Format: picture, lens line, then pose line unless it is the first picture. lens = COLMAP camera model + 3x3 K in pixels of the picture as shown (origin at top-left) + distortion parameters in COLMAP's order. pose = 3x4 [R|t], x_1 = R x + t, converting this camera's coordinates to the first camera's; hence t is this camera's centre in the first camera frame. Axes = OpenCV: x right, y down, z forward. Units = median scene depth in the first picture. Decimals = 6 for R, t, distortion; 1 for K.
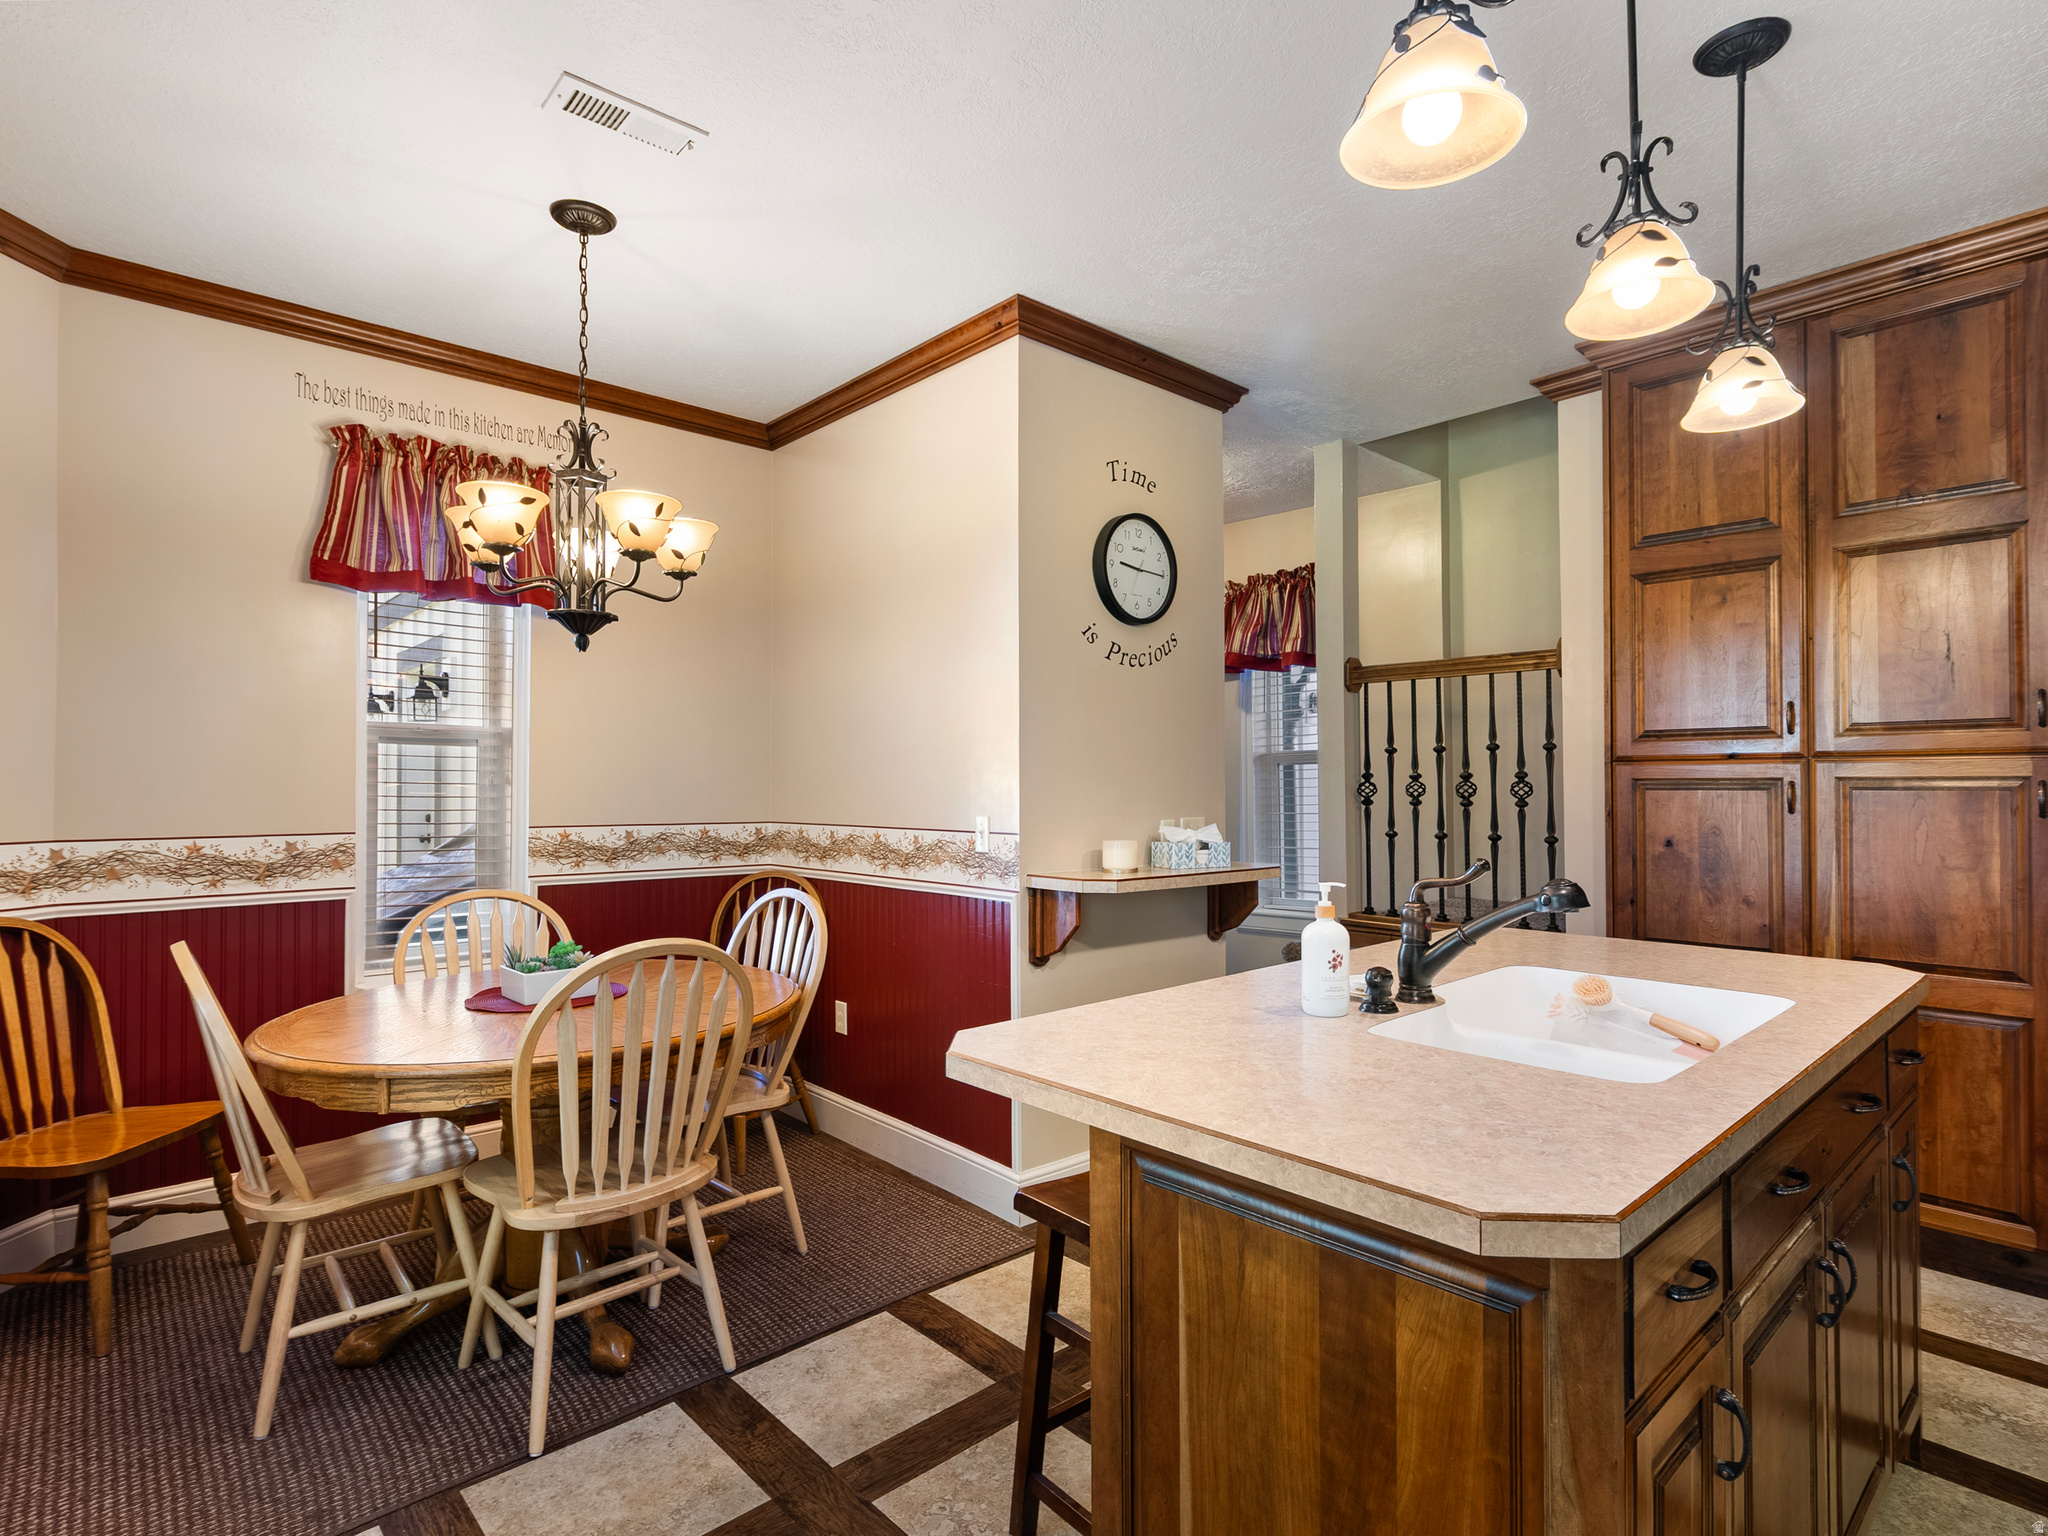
lens RADIAL K [[1058.7, 0, 1024.0], [0, 1058.7, 768.0], [0, 0, 1]] dist [-0.002608, 0.000200]
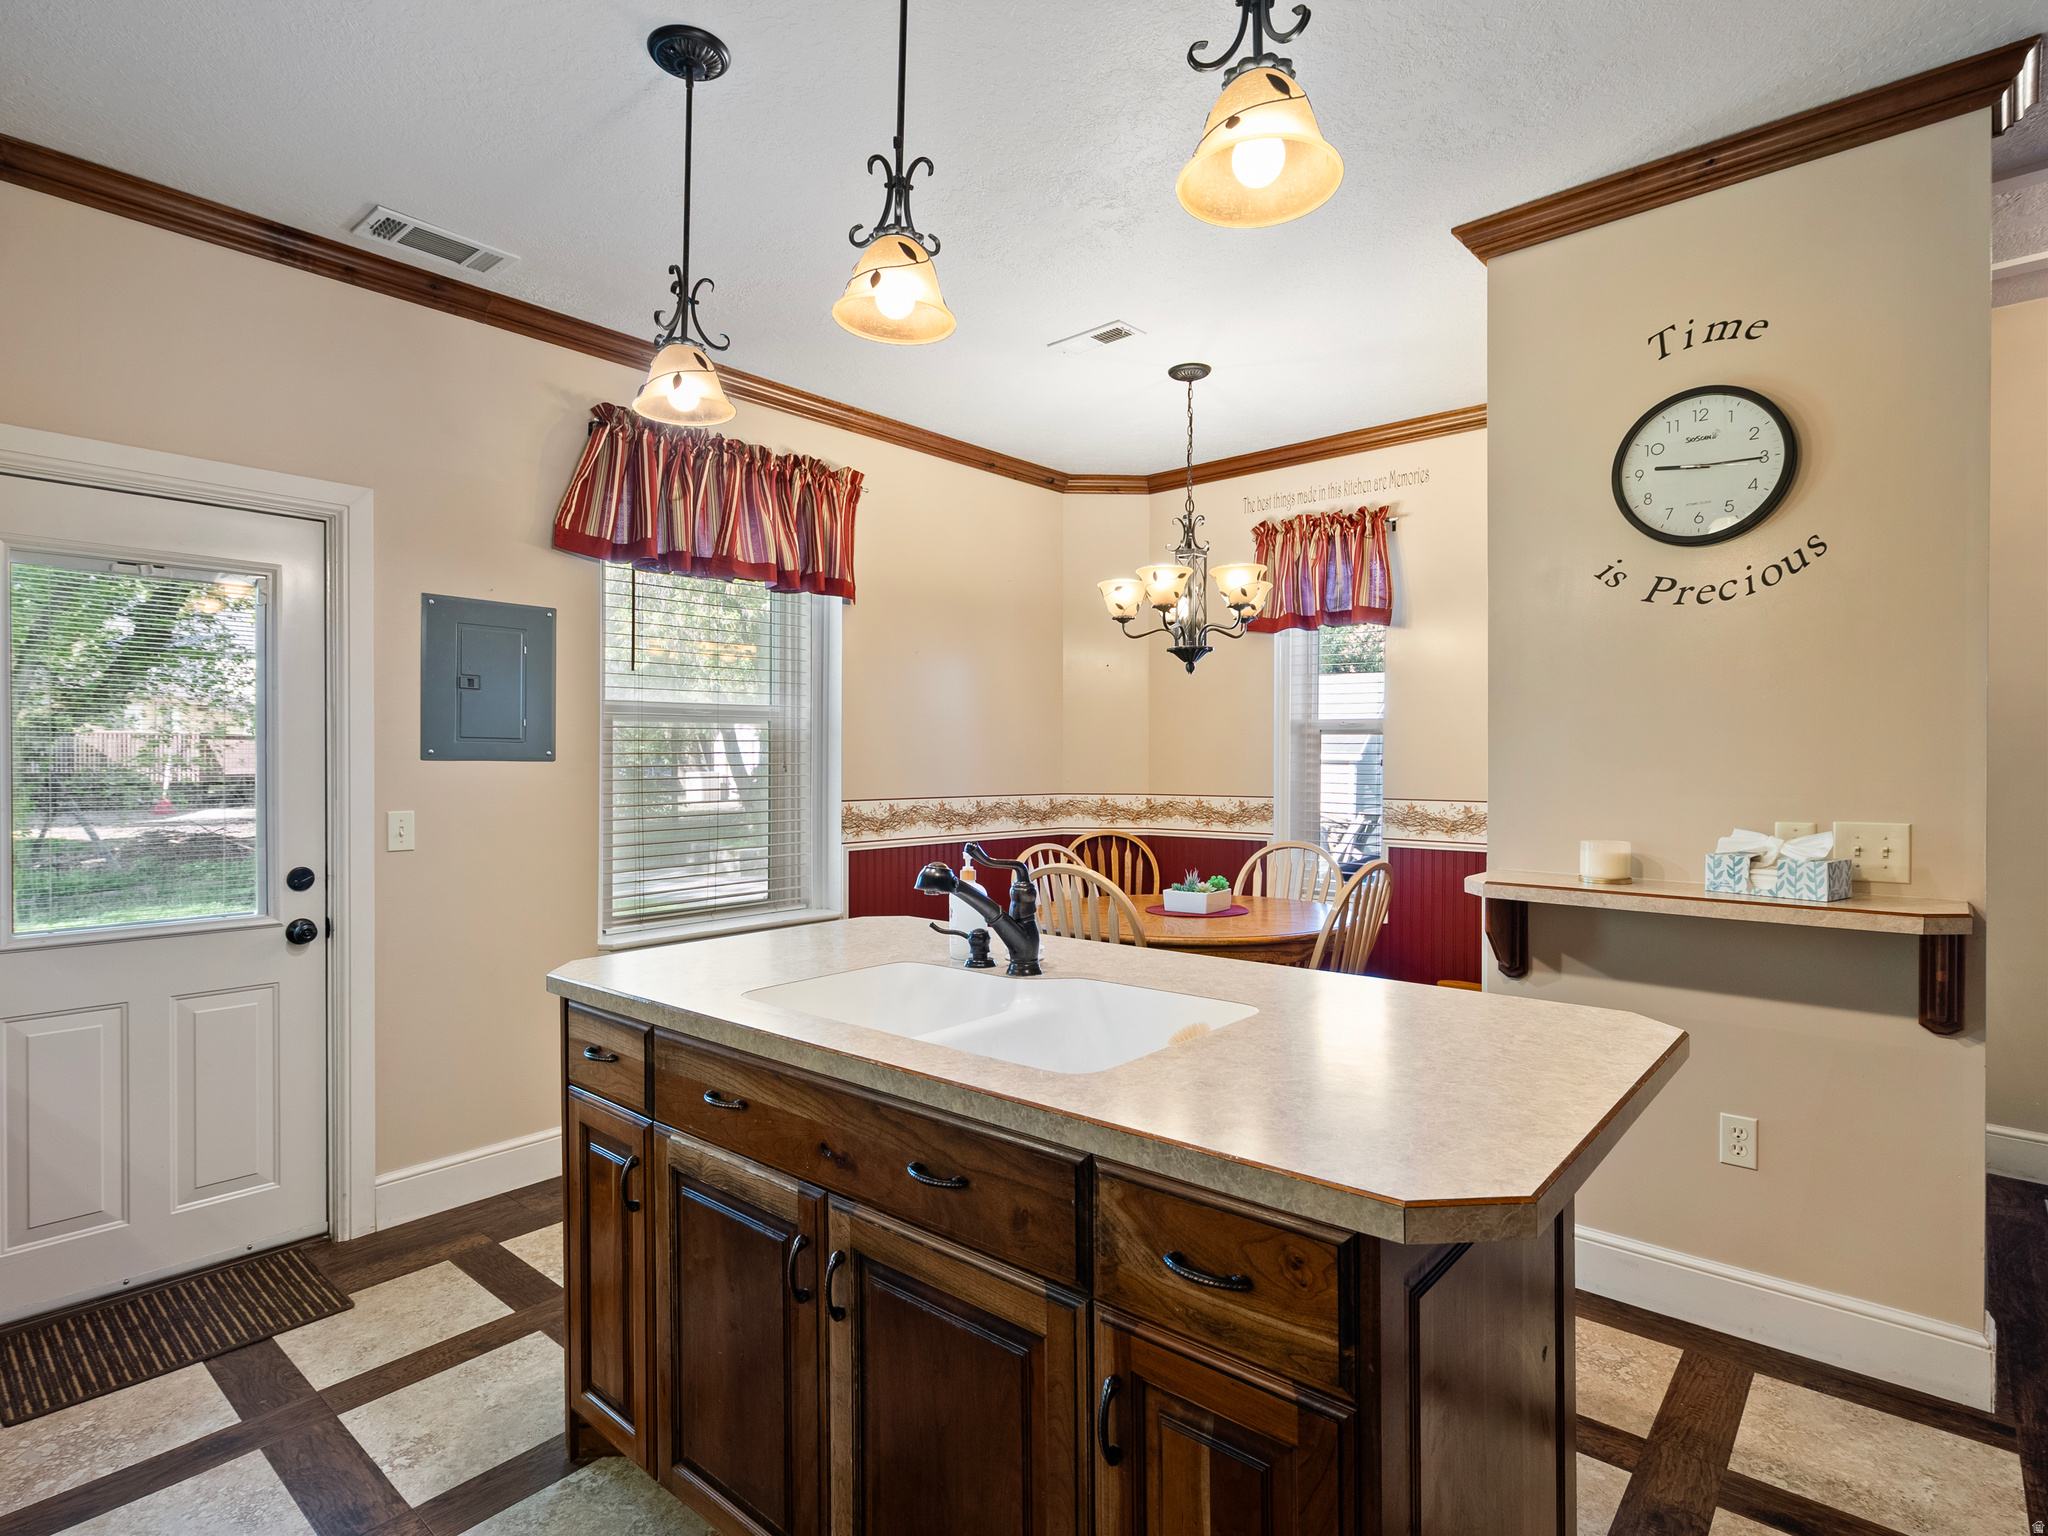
lens RADIAL K [[1058.7, 0, 1024.0], [0, 1058.7, 768.0], [0, 0, 1]] dist [-0.002608, 0.000200]
pose [[0.119070, 0.008365, -0.992851, 0.818347], [0.020166, 0.999738, 0.010841, -0.002187], [0.992681, -0.021313, 0.118870, 0.496452]]
